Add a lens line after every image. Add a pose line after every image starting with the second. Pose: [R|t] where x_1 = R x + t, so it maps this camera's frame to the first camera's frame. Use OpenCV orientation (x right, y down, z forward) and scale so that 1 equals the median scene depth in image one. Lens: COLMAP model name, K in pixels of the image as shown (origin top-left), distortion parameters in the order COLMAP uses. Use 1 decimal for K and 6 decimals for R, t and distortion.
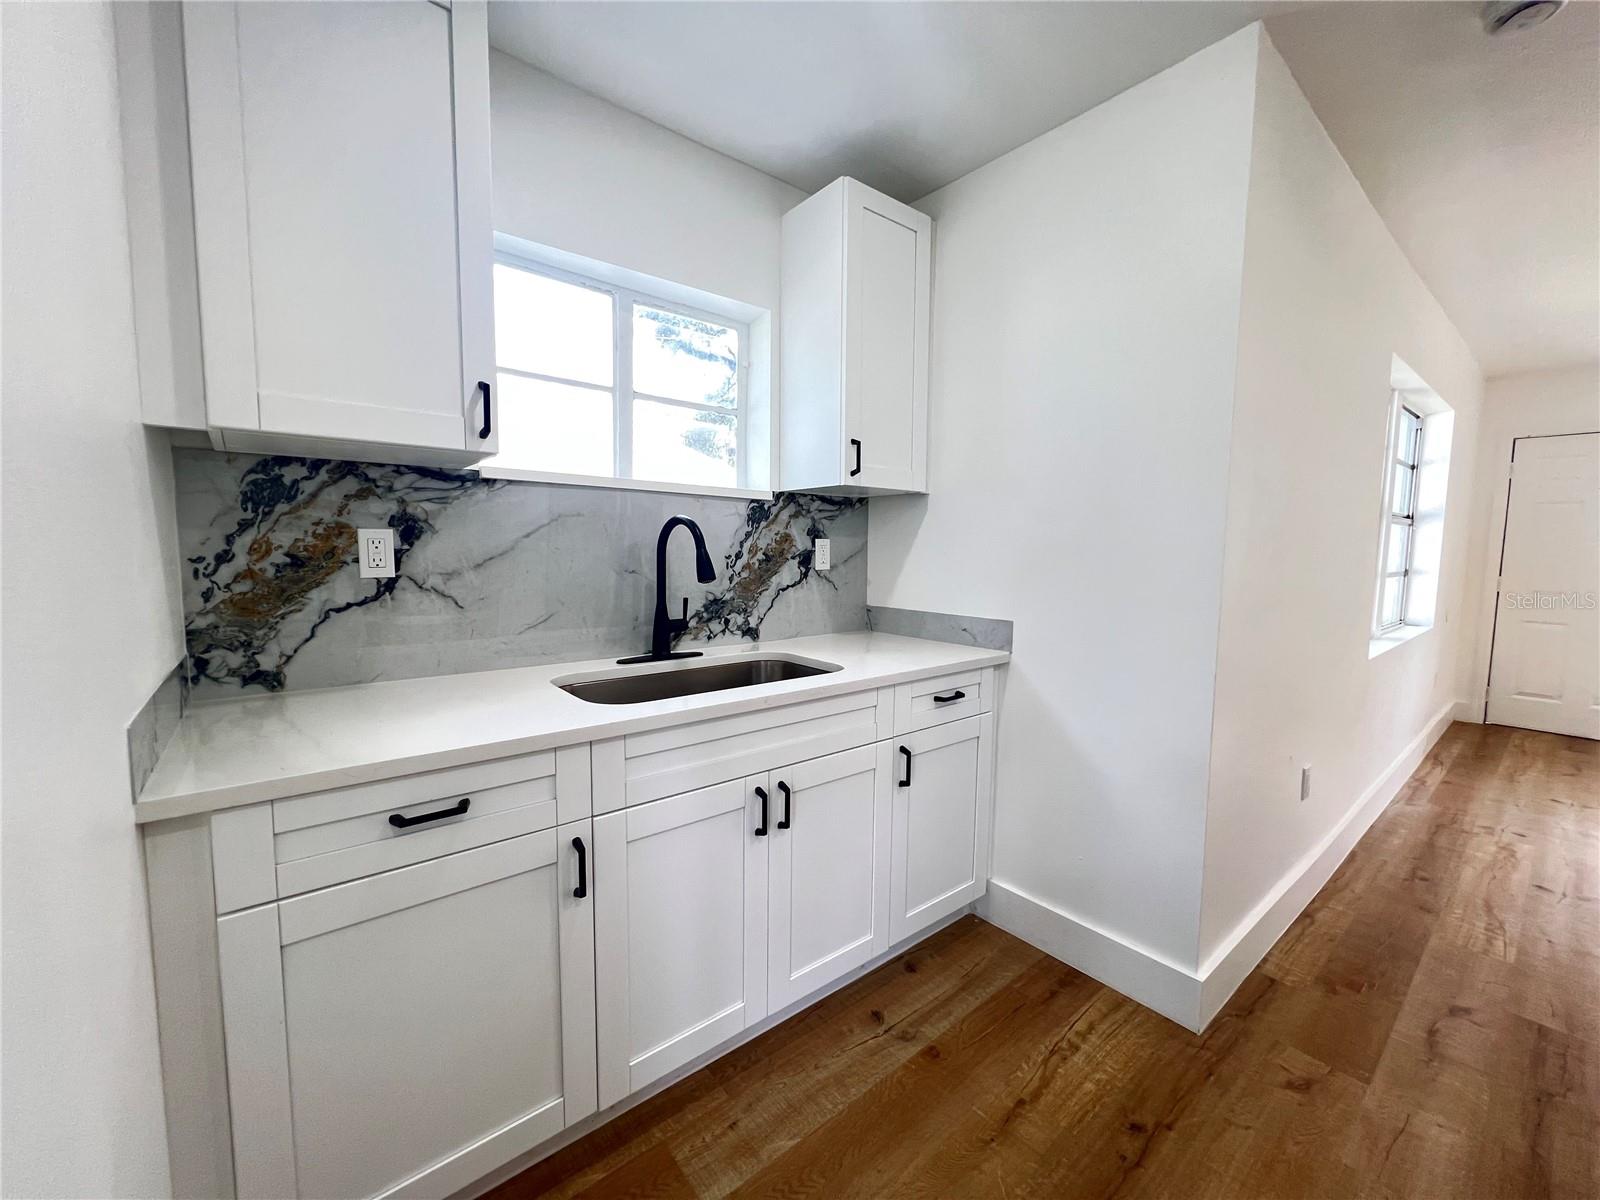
lens RADIAL K [[638.8, 0, 797.8], [0, 638.8, 600.1], [0, 0, 1]] dist [-0.002329, 0.000542]
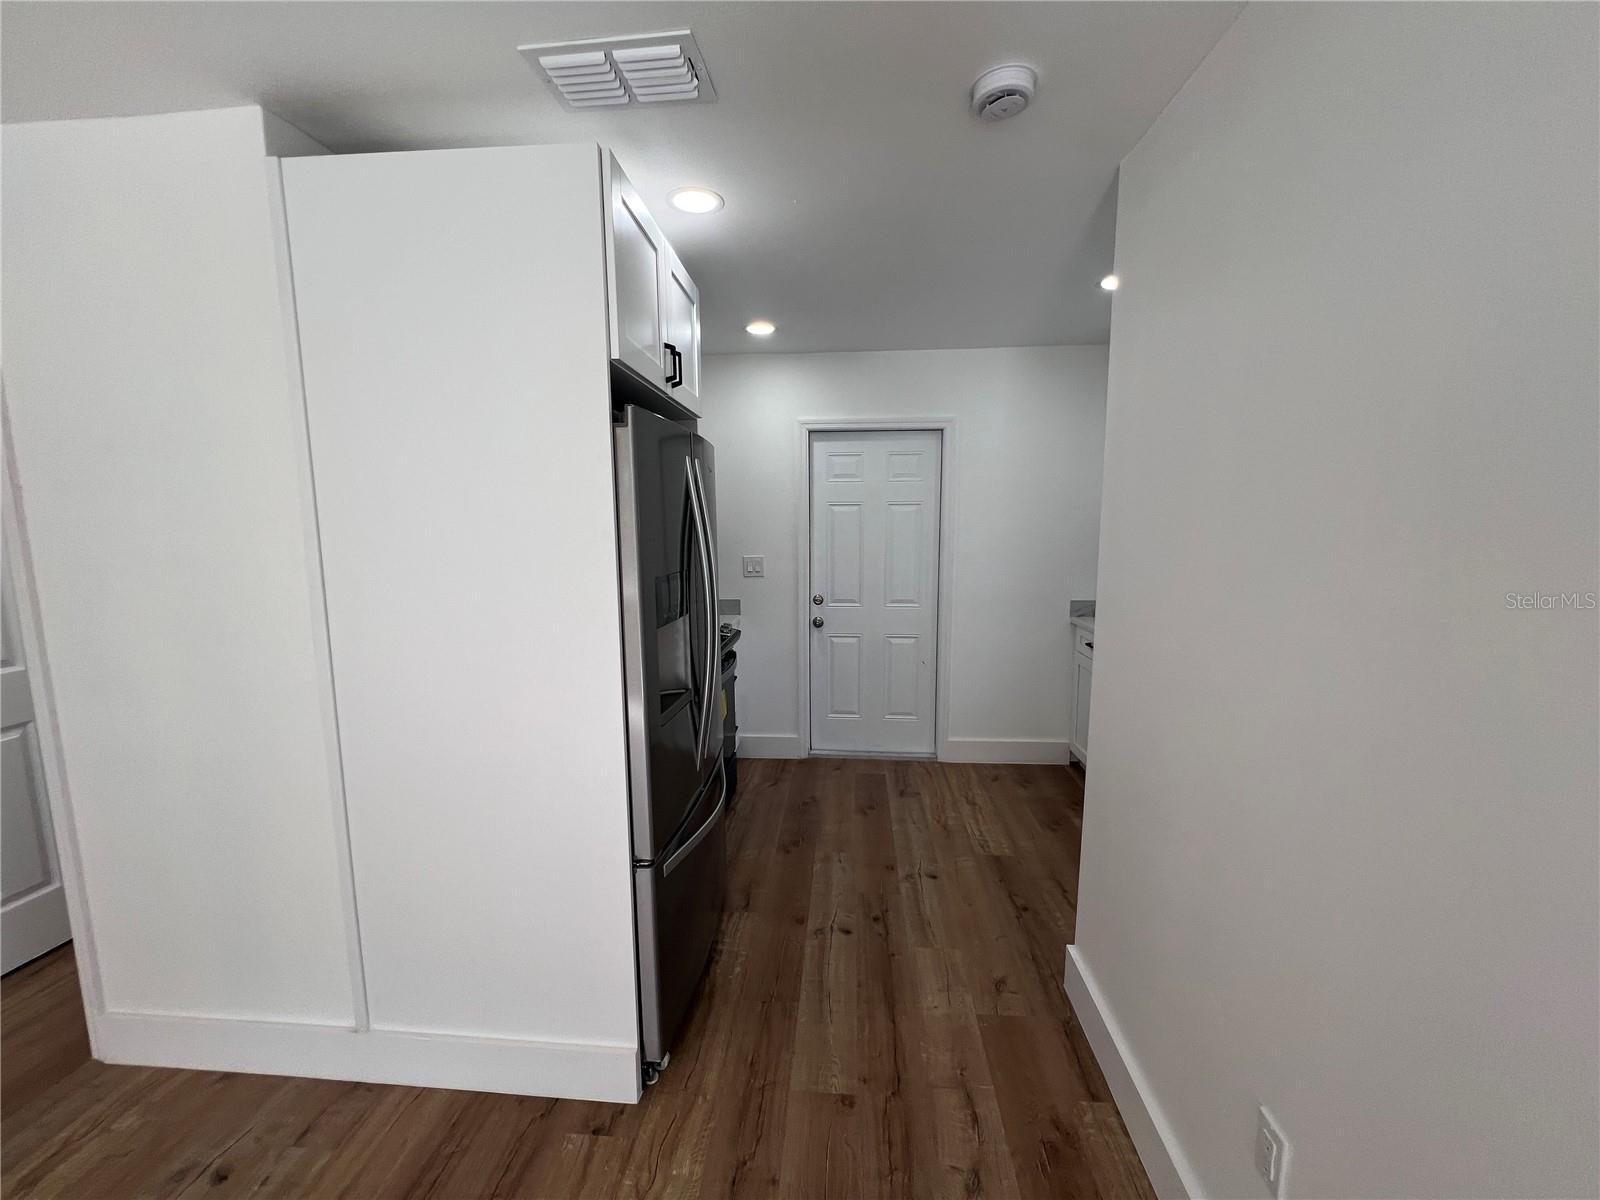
lens RADIAL K [[638.8, 0, 795.8], [0, 638.8, 601.3], [0, 0, 1]] dist [-0.002329, 0.000542]
pose [[-0.693559, 0.086942, -0.715134, 1.633352], [-0.064074, 0.981312, 0.181442, -0.231189], [0.717545, 0.171662, -0.675027, 1.193804]]
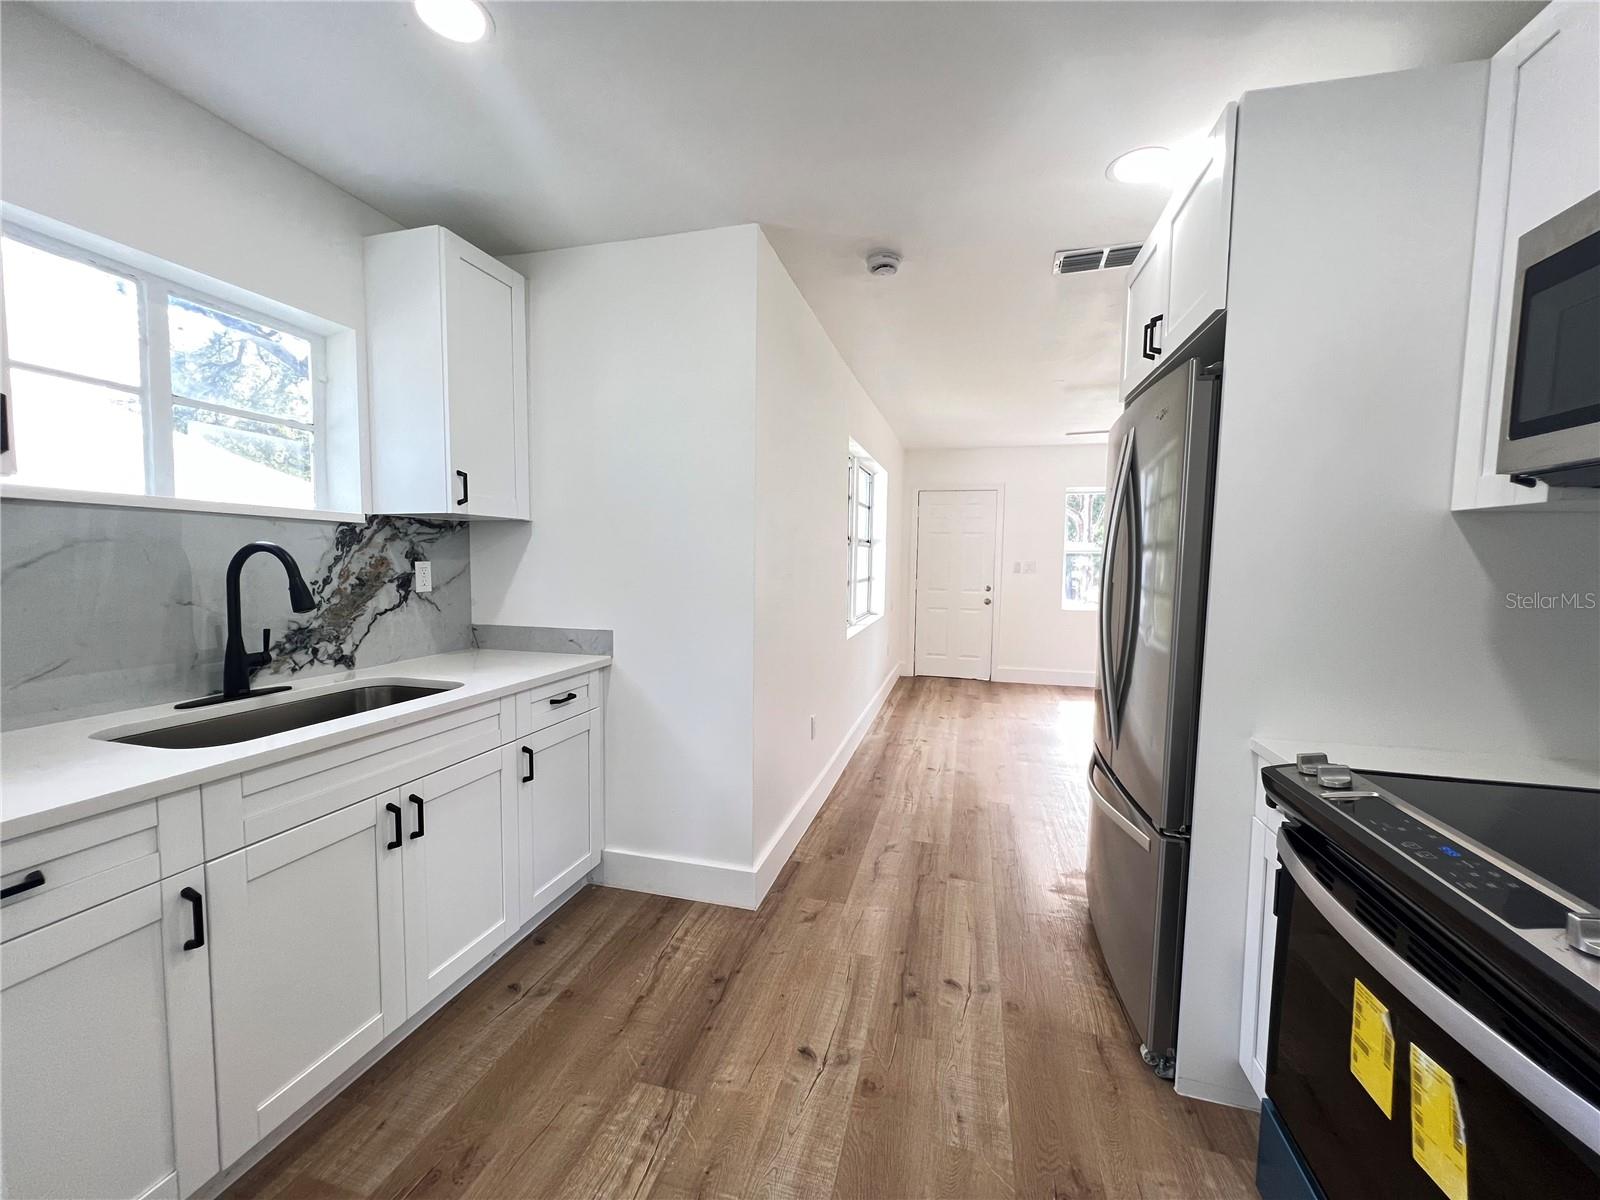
lens RADIAL K [[638.8, 0, 798.7], [0, 638.8, 599.6], [0, 0, 1]] dist [-0.002329, 0.000542]
pose [[0.808850, -0.038879, 0.586728, -0.094440], [0.046570, 0.998913, 0.001992, -0.012319], [-0.586168, 0.025713, 0.809782, -0.208129]]
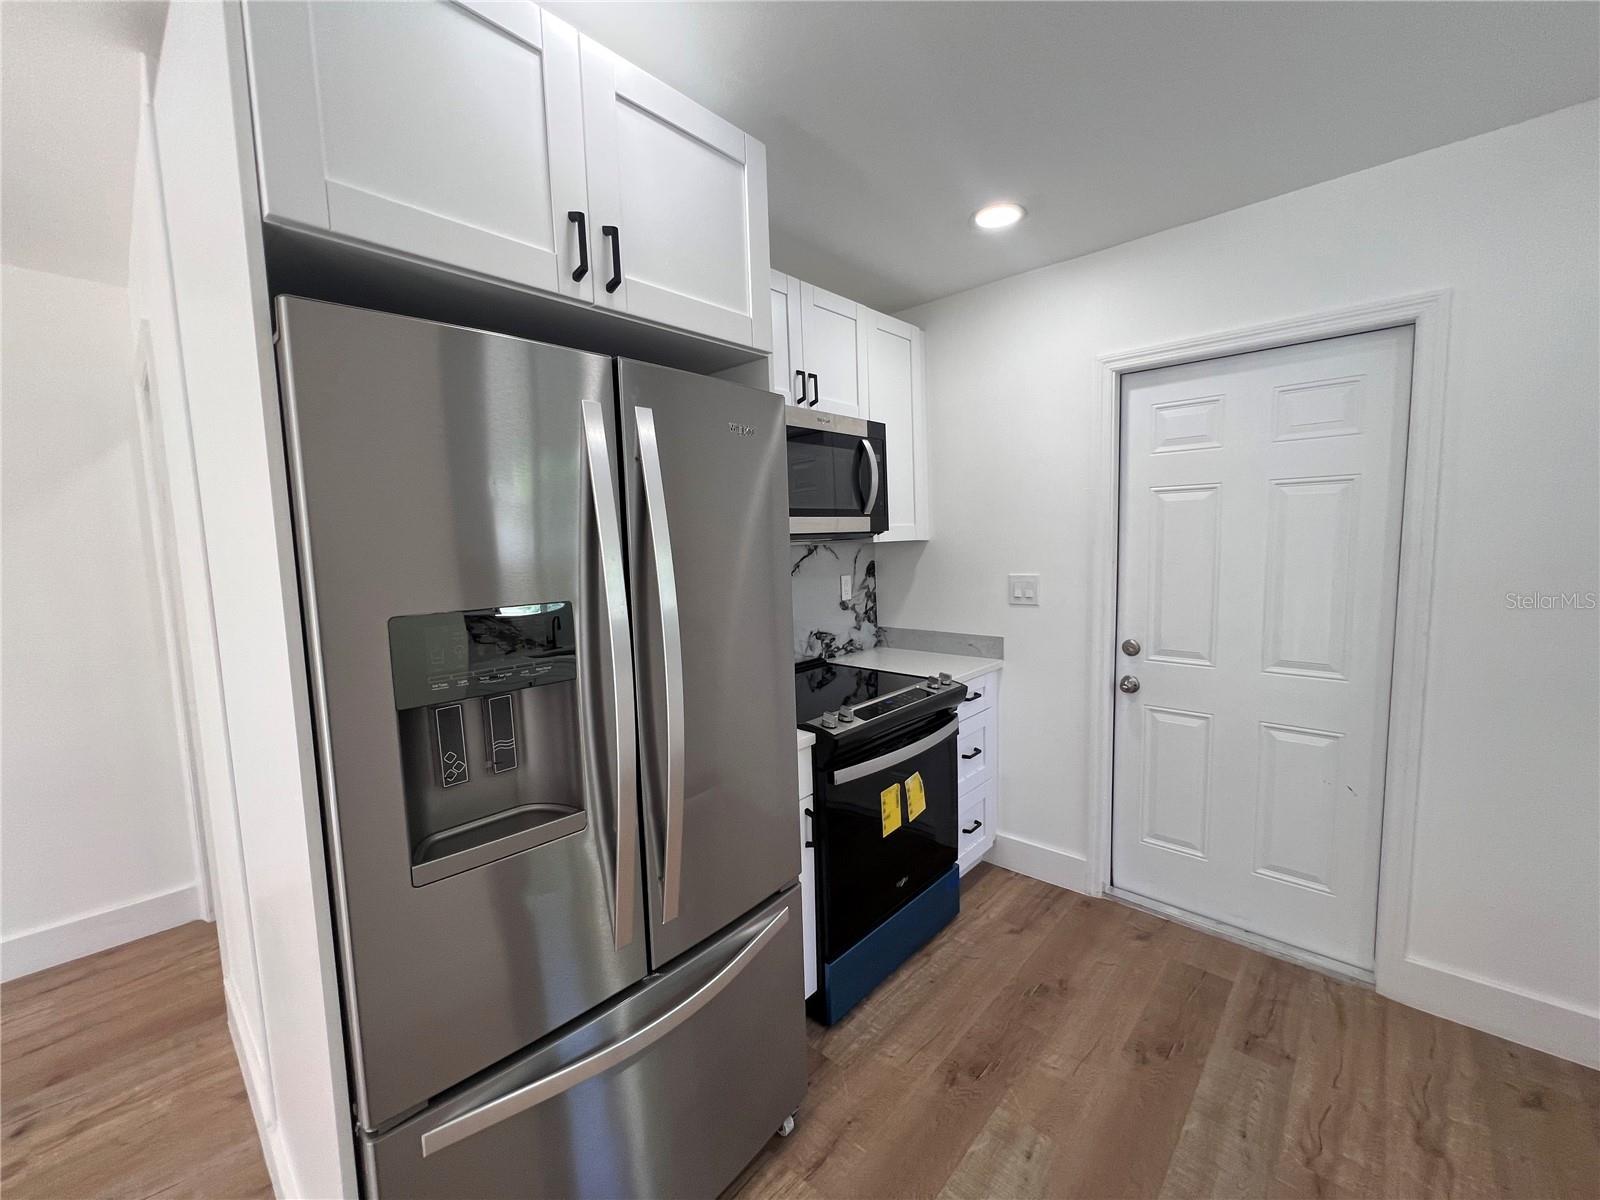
lens RADIAL K [[643.8, 0, 797.8], [0, 643.8, 600.8], [0, 0, 1]] dist [-0.002868, 0.001467]
pose [[-0.989324, 0.030255, -0.142558, 0.902070], [0.003859, 0.983309, 0.181901, -0.189808], [0.145682, 0.179409, -0.972928, 0.967115]]
